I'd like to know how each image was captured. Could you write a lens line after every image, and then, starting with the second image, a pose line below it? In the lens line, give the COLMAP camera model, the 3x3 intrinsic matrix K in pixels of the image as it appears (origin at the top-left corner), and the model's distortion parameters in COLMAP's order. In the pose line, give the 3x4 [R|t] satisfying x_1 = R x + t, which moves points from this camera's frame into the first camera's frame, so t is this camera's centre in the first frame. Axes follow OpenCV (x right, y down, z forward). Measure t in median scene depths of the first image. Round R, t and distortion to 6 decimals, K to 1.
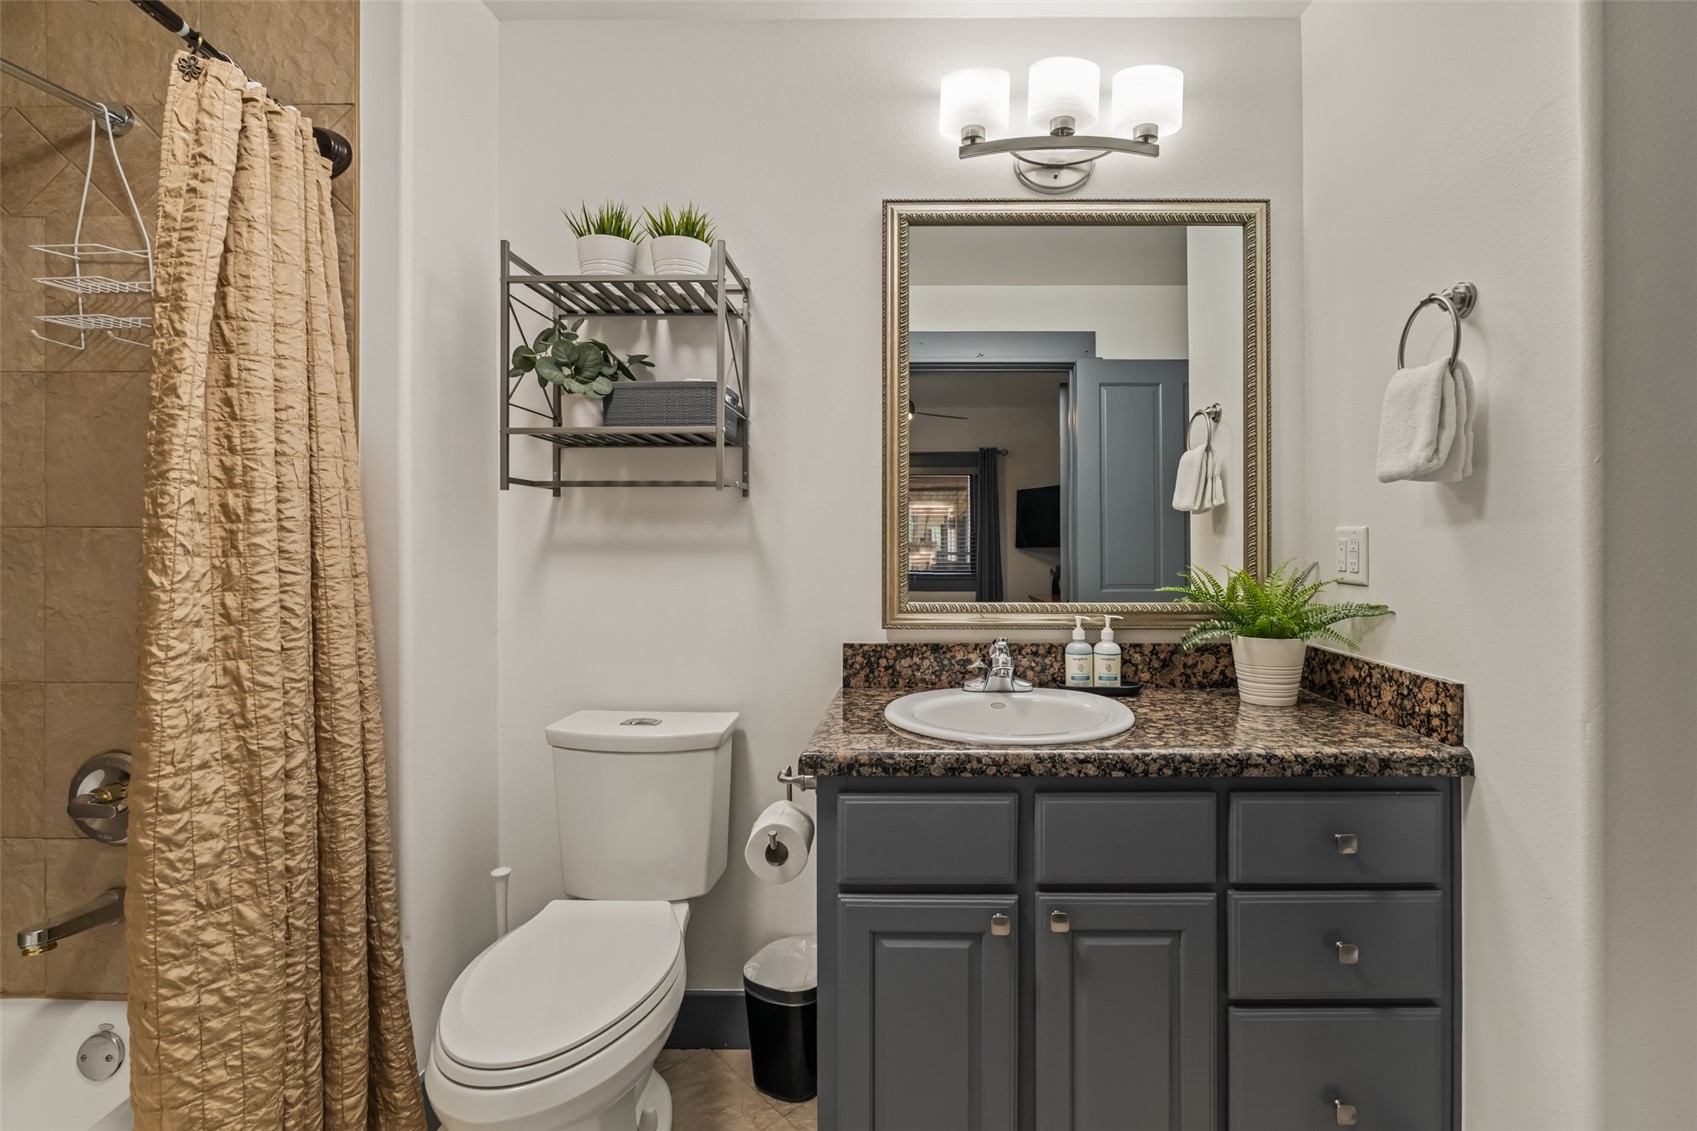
lens RADIAL K [[769.5, 0, 894.2], [0, 769.5, 548.5], [0, 0, 1]] dist [-0.005390, 0.000180]
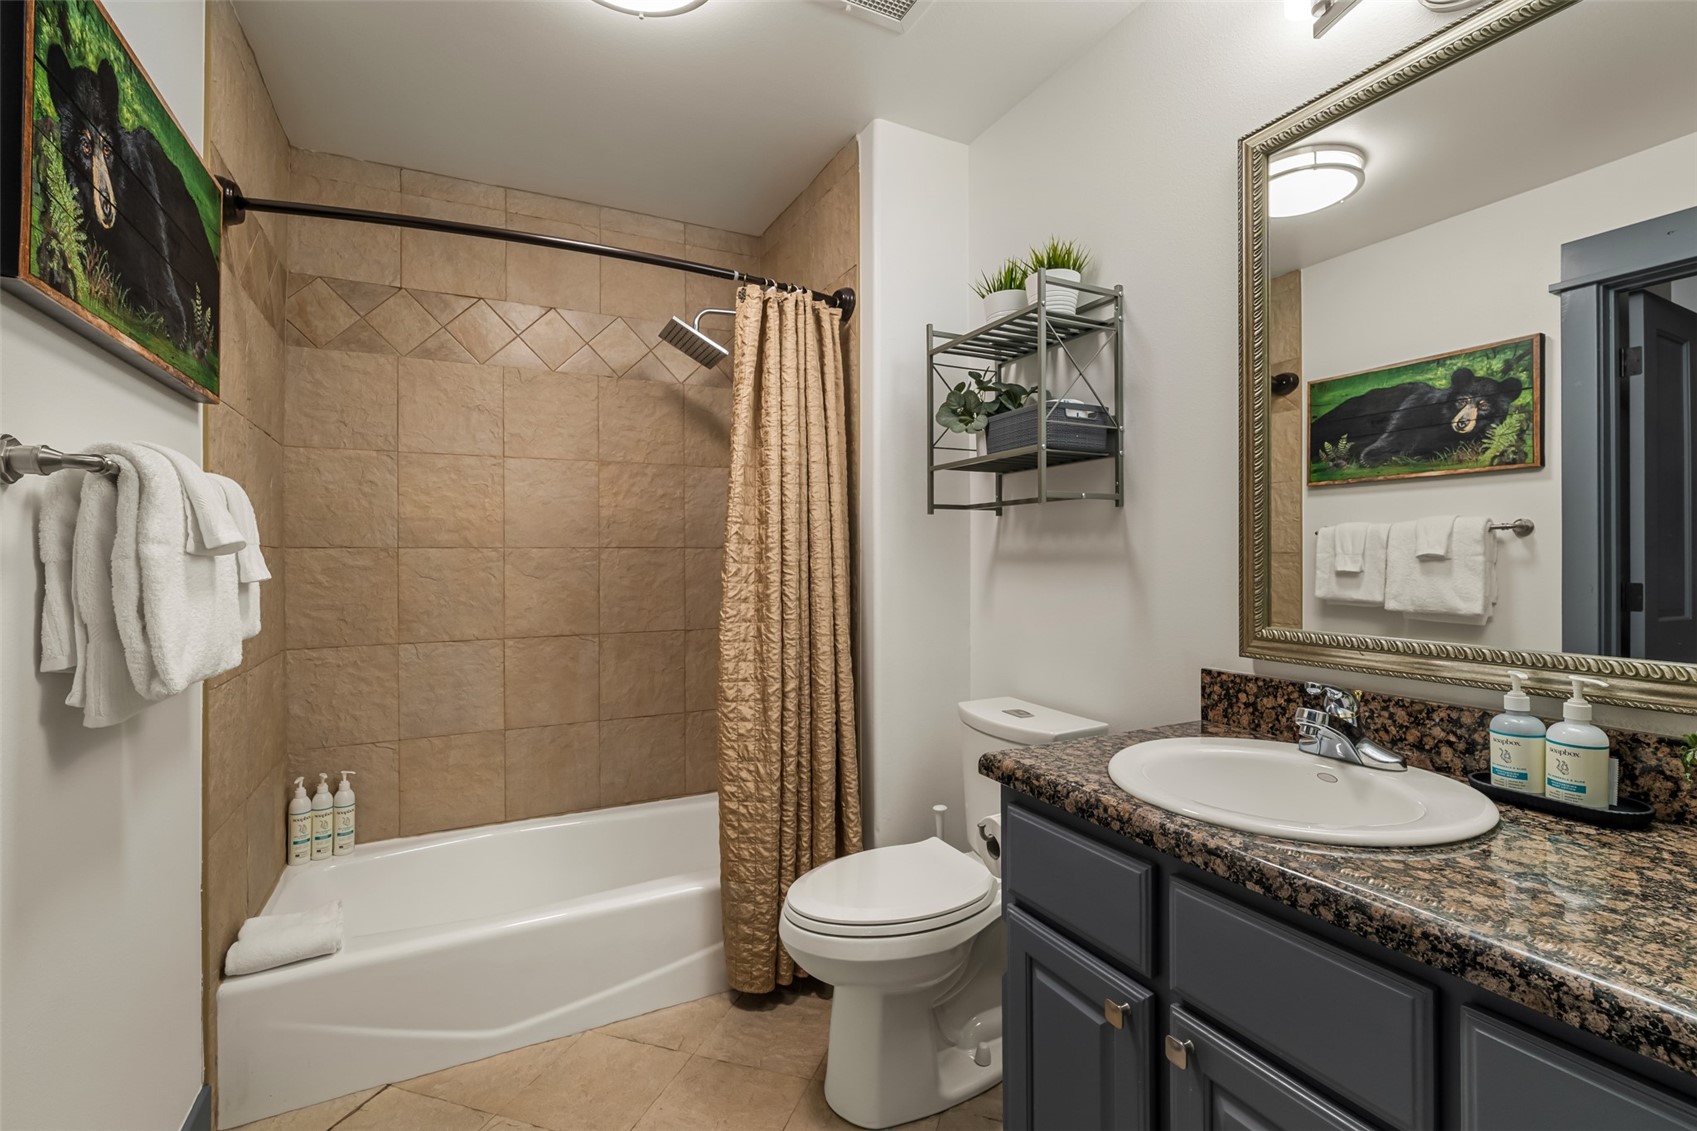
lens RADIAL K [[748.0, 0, 856.2], [0, 748.0, 554.7], [0, 0, 1]] dist [-0.001507, -0.000123]
pose [[0.473481, -0.003600, -0.880796, 0.601873], [0.000626, 0.999993, -0.003751, -0.002684], [0.880804, 0.001225, 0.473480, 0.309451]]
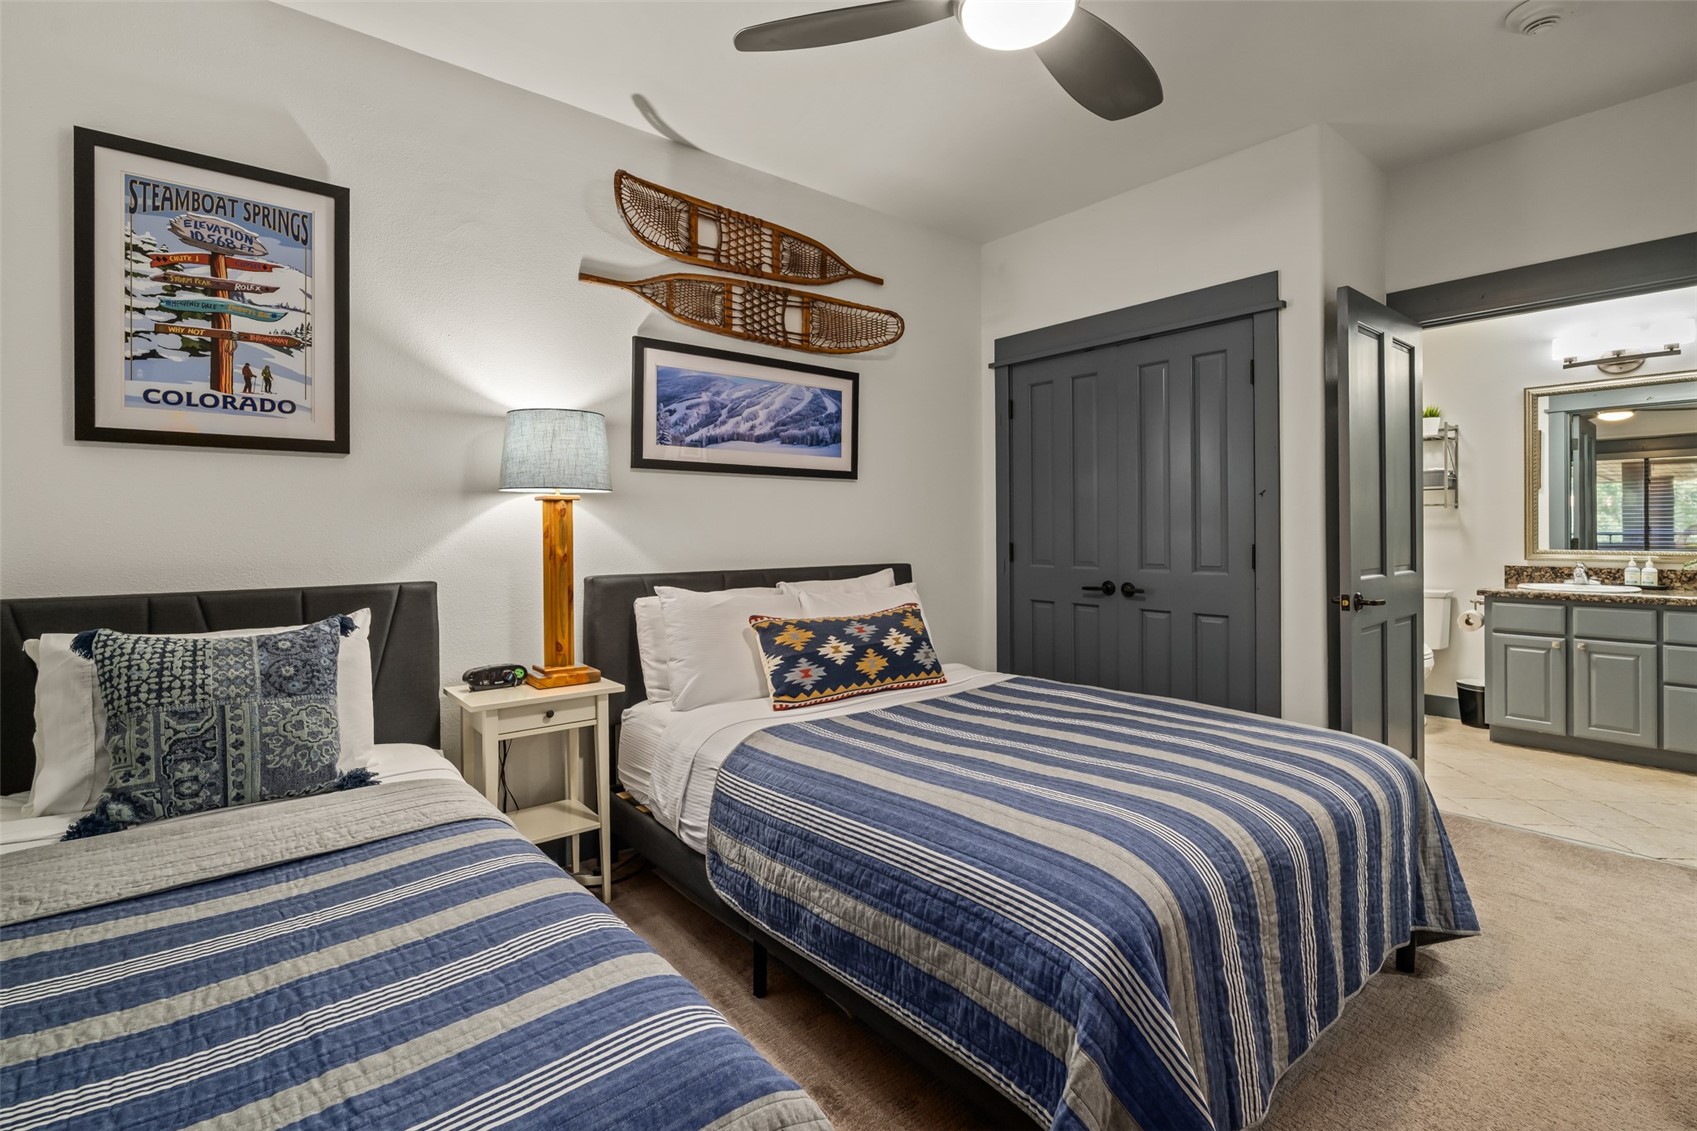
lens RADIAL K [[792.5, 0, 845.3], [0, 792.5, 525.3], [0, 0, 1]] dist [-0.001281, -0.000100]
pose [[0.661369, -0.002954, -0.750055, 0.546593], [-0.000958, 0.999988, -0.004783, 0.007994], [0.750060, 0.003882, 0.661358, -2.832145]]
